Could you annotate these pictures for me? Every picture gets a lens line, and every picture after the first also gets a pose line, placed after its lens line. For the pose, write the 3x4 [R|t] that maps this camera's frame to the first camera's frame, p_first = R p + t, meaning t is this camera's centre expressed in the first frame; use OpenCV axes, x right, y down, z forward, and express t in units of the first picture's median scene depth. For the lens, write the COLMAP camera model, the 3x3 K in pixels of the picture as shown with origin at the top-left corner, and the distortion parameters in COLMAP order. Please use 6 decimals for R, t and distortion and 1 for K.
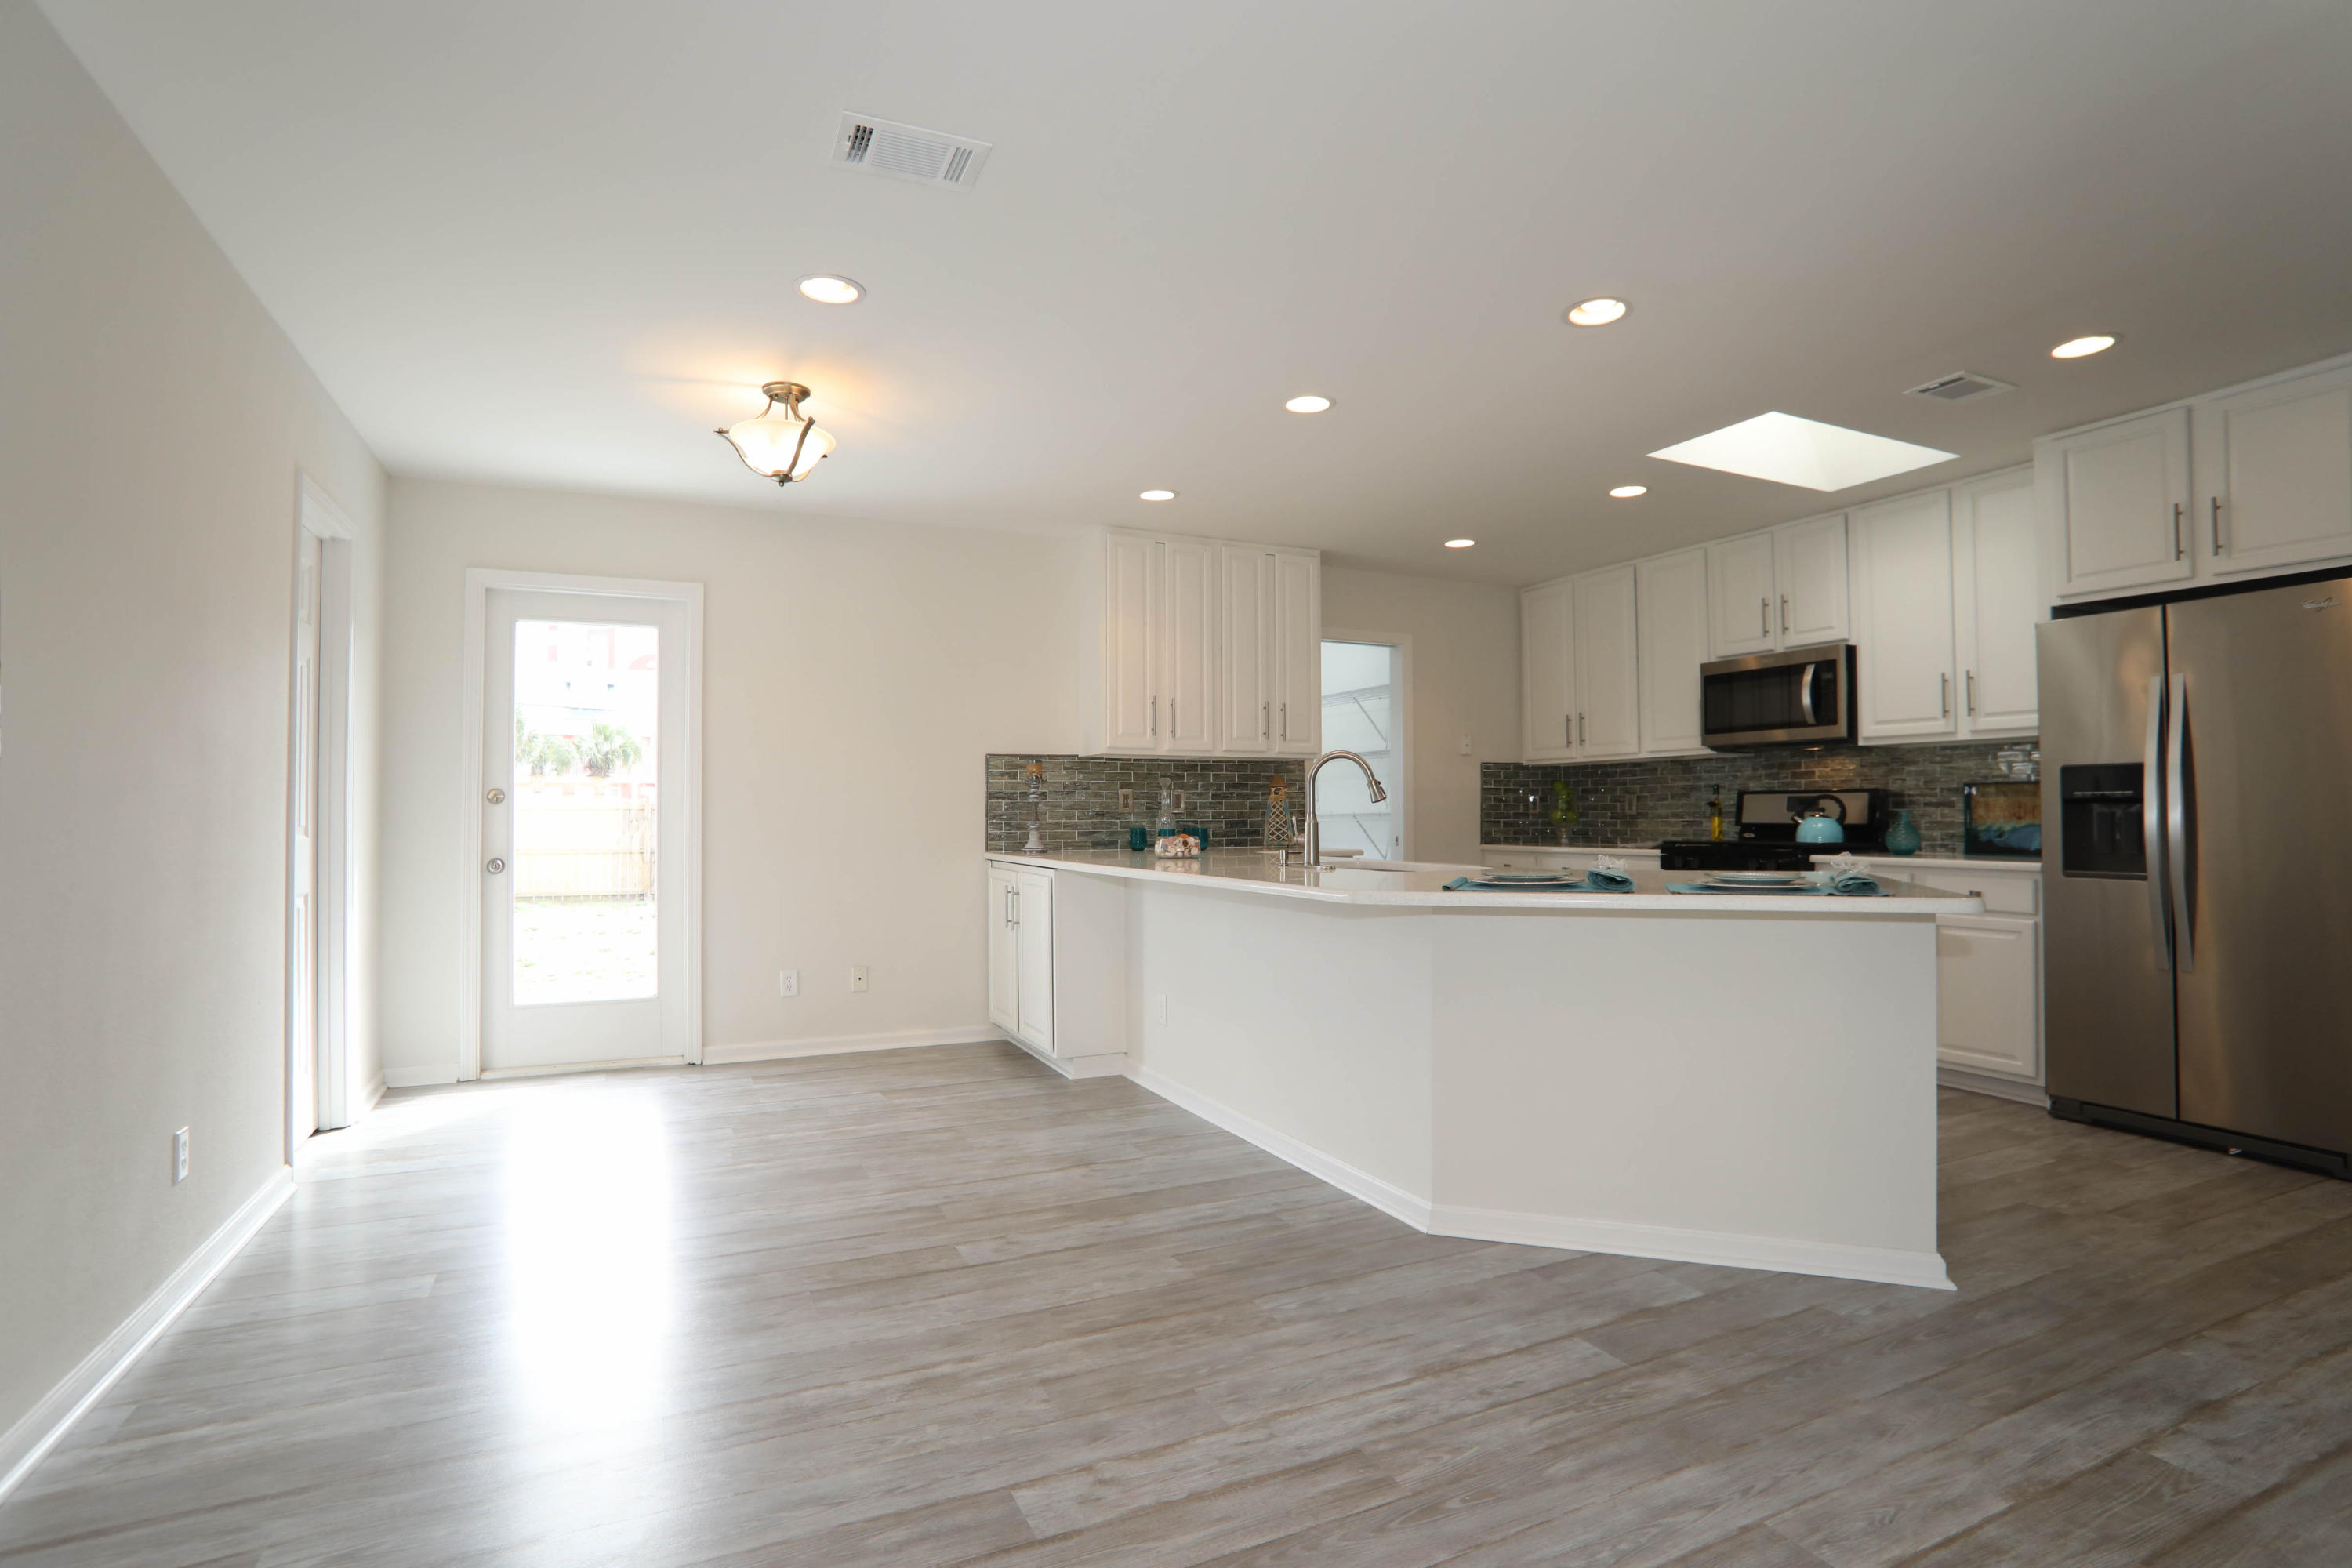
lens RADIAL K [[1163.6, 0, 1176.0], [0, 1163.6, 784.0], [0, 0, 1]] dist [-0.051827, 0.001025]
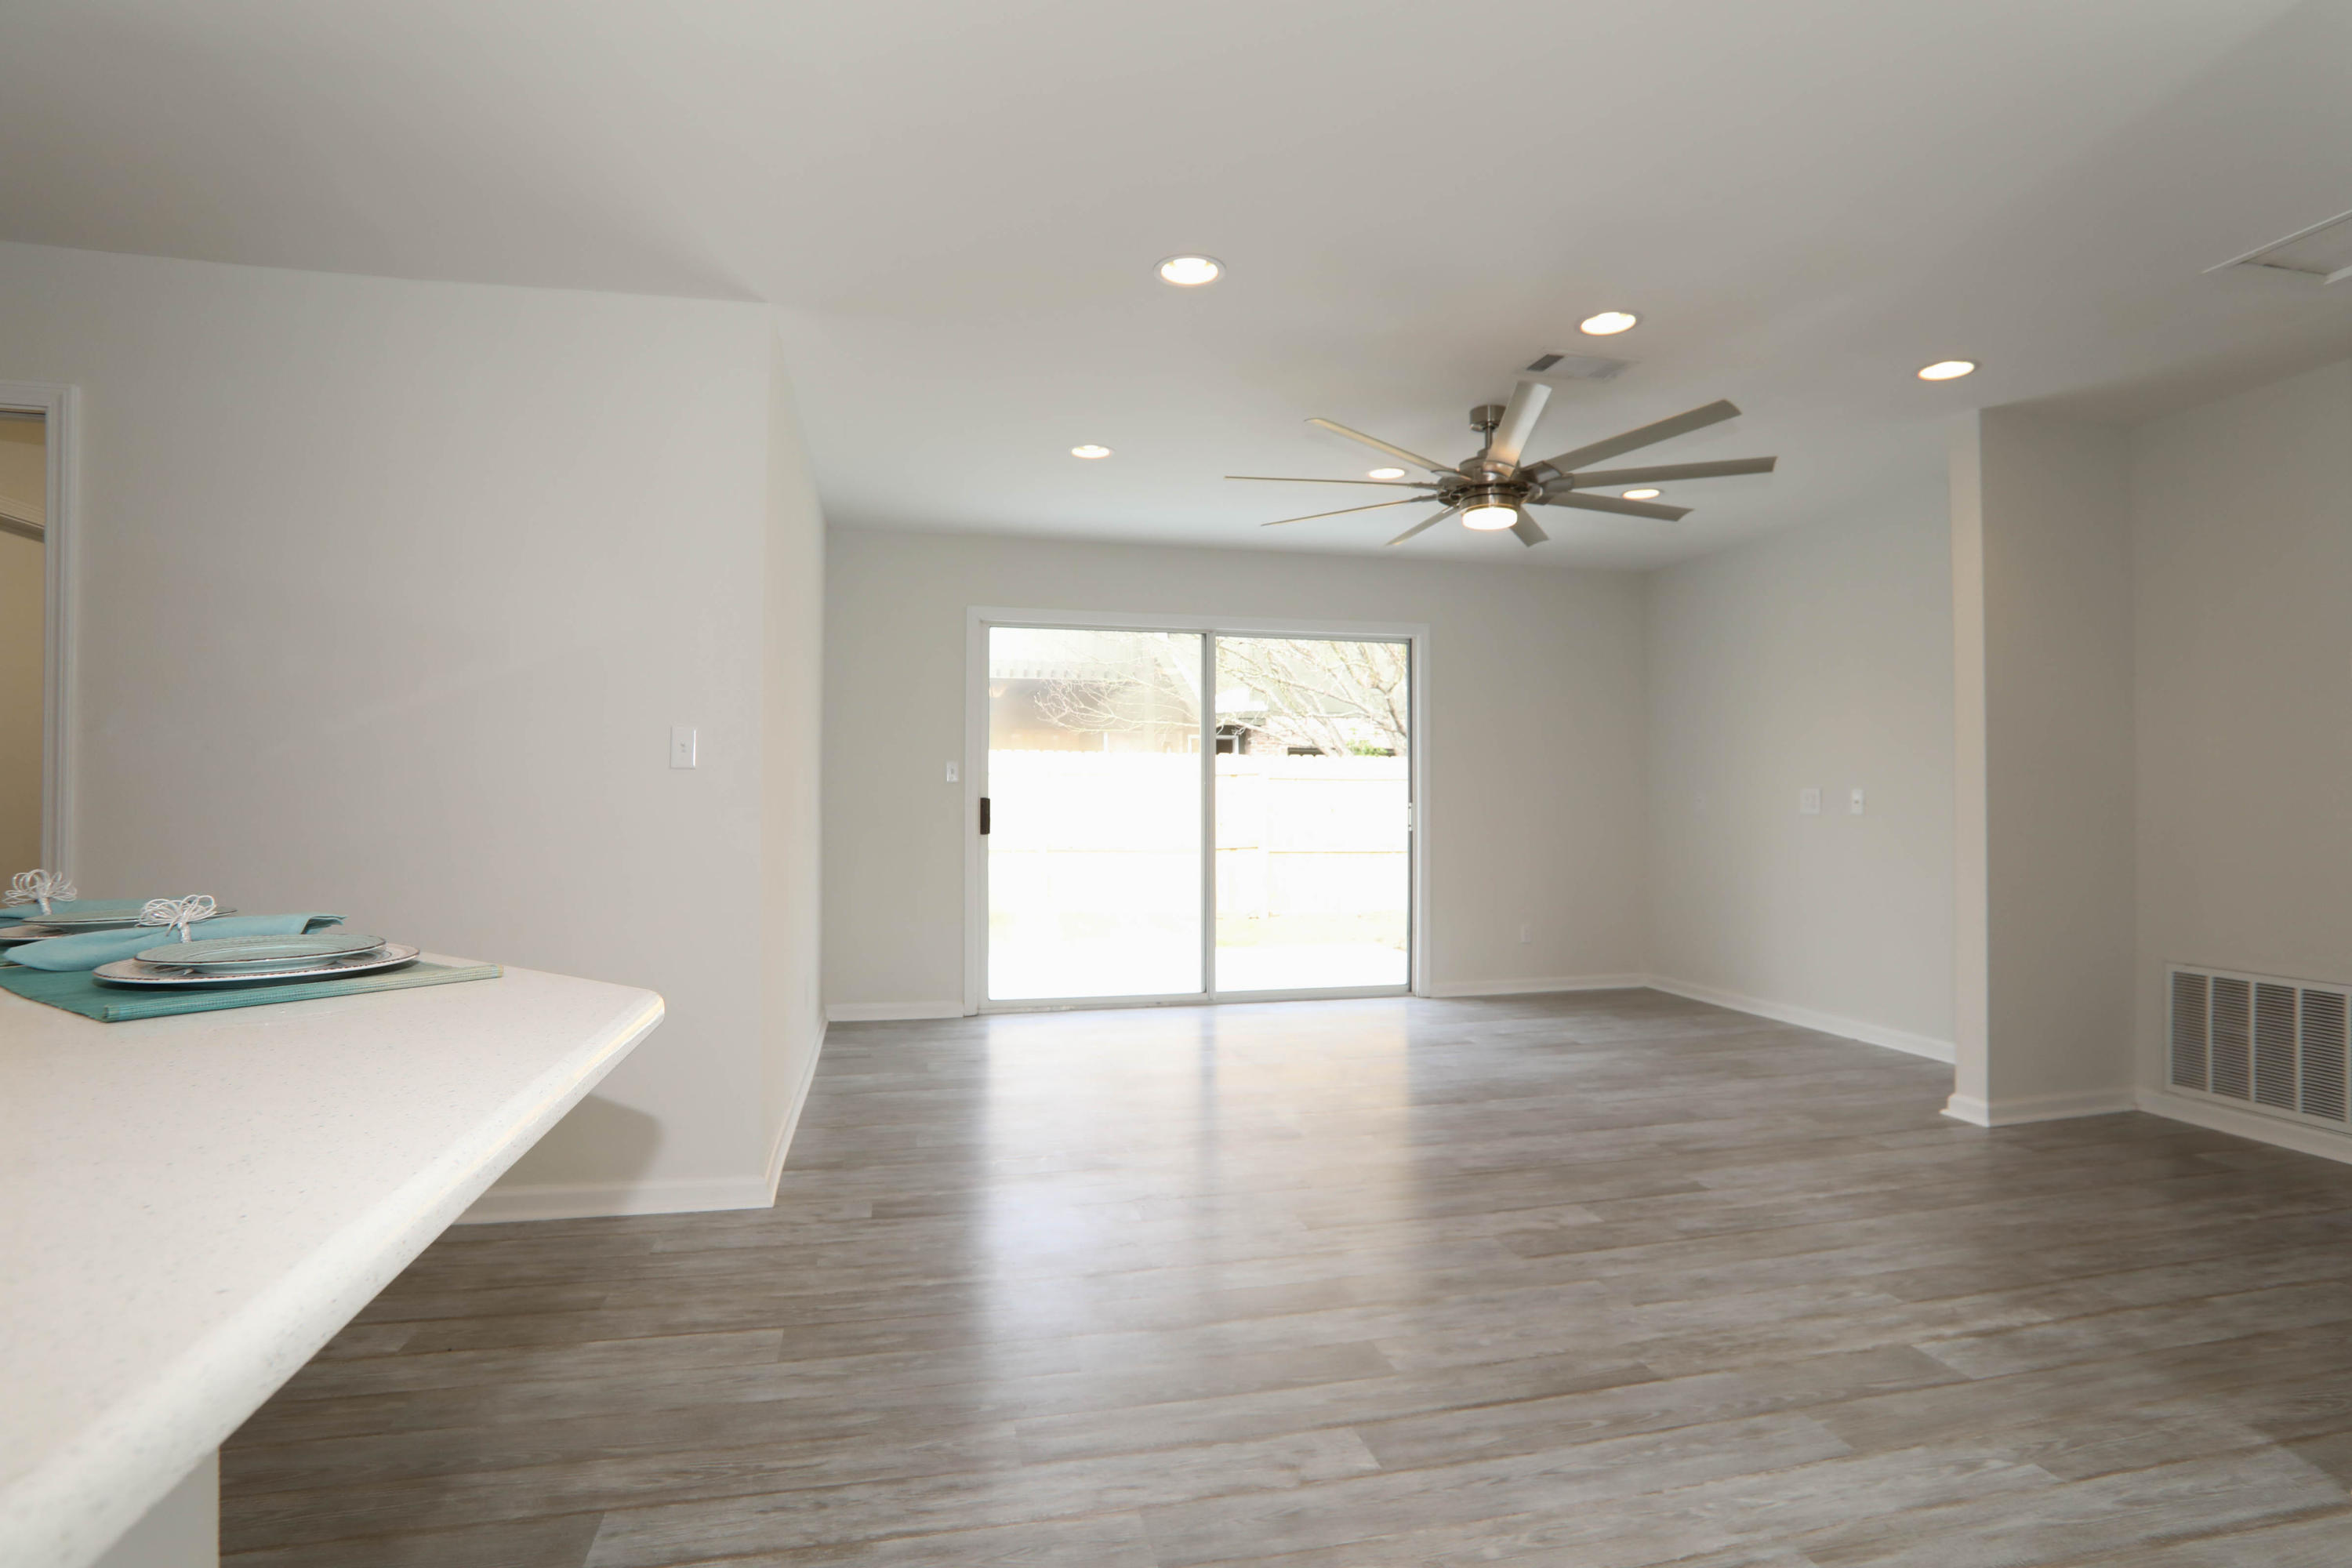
lens RADIAL K [[1238.6, 0, 1176.0], [0, 1238.6, 784.0], [0, 0, 1]] dist [-0.000721, 0.000207]
pose [[-0.978442, -0.002799, 0.206505, -0.061979], [-0.010088, 0.999362, -0.034251, 0.014608], [-0.206277, -0.035596, -0.977846, 0.692820]]
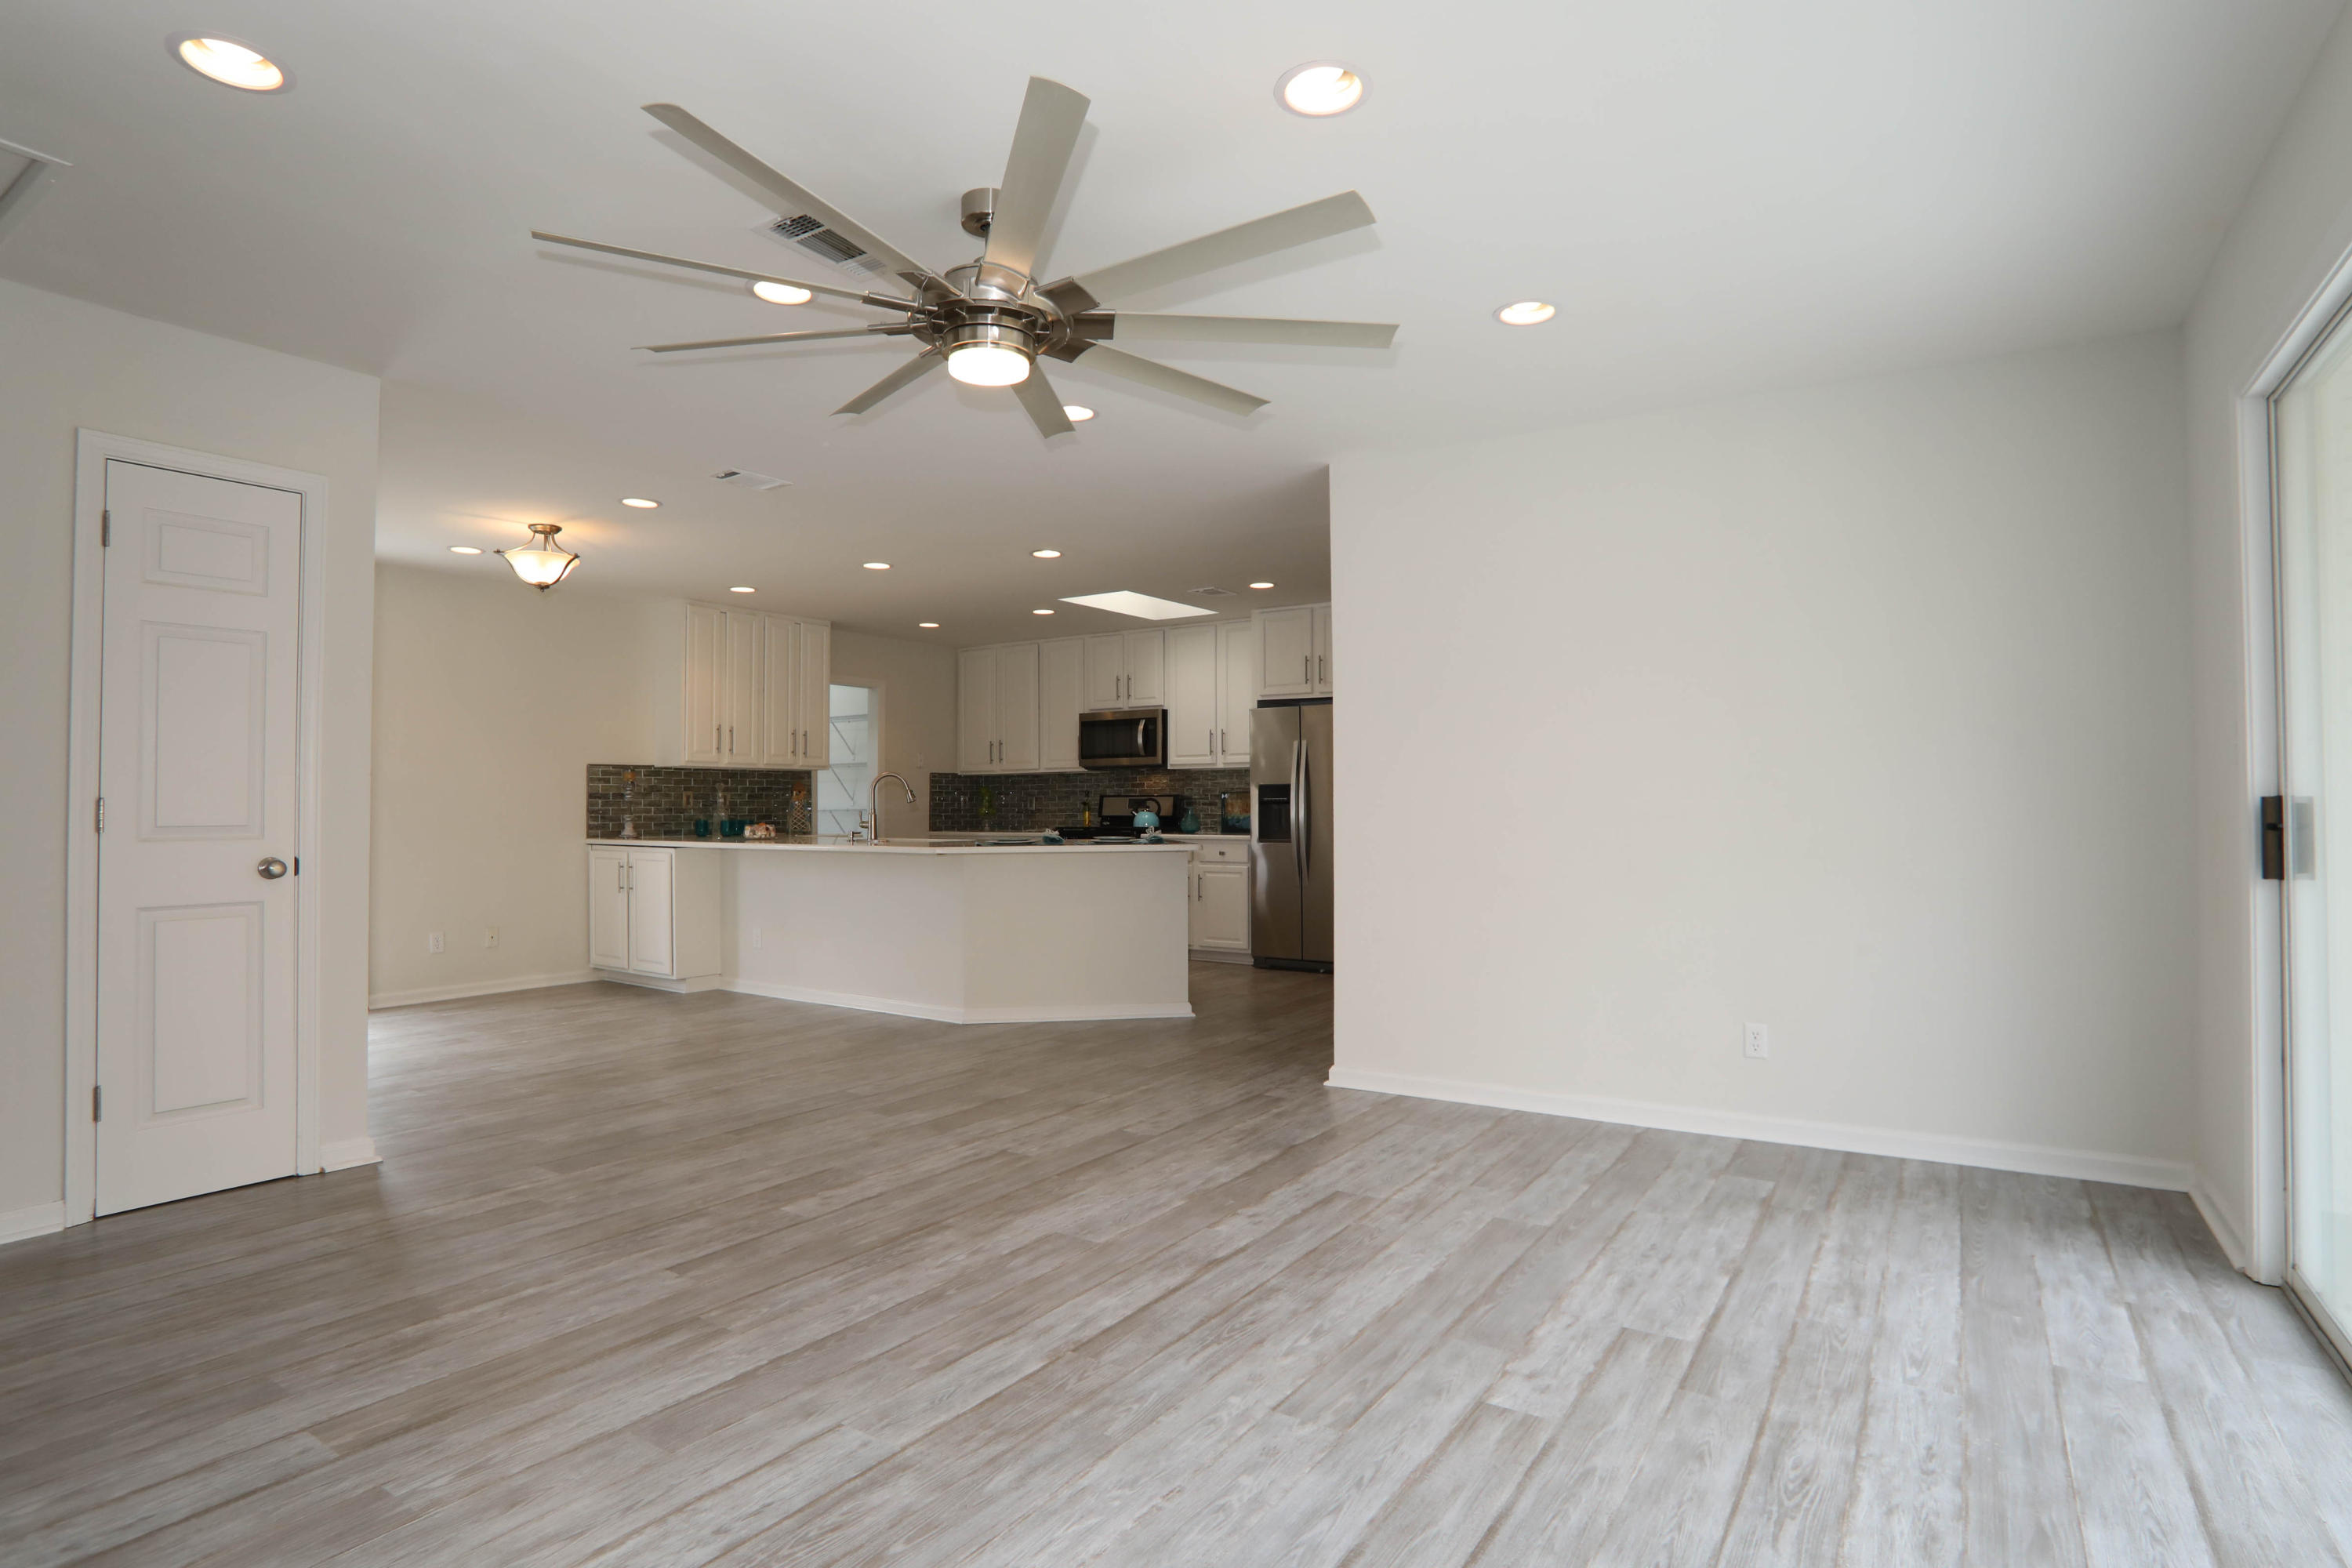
lens RADIAL K [[1163.6, 0, 1176.0], [0, 1163.6, 784.0], [0, 0, 1]] dist [-0.051827, 0.001025]
pose [[0.863207, 0.010338, 0.504744, -0.252197], [-0.011398, 0.999935, -0.000988, -0.009940], [-0.504721, -0.004900, 0.863269, -0.477347]]
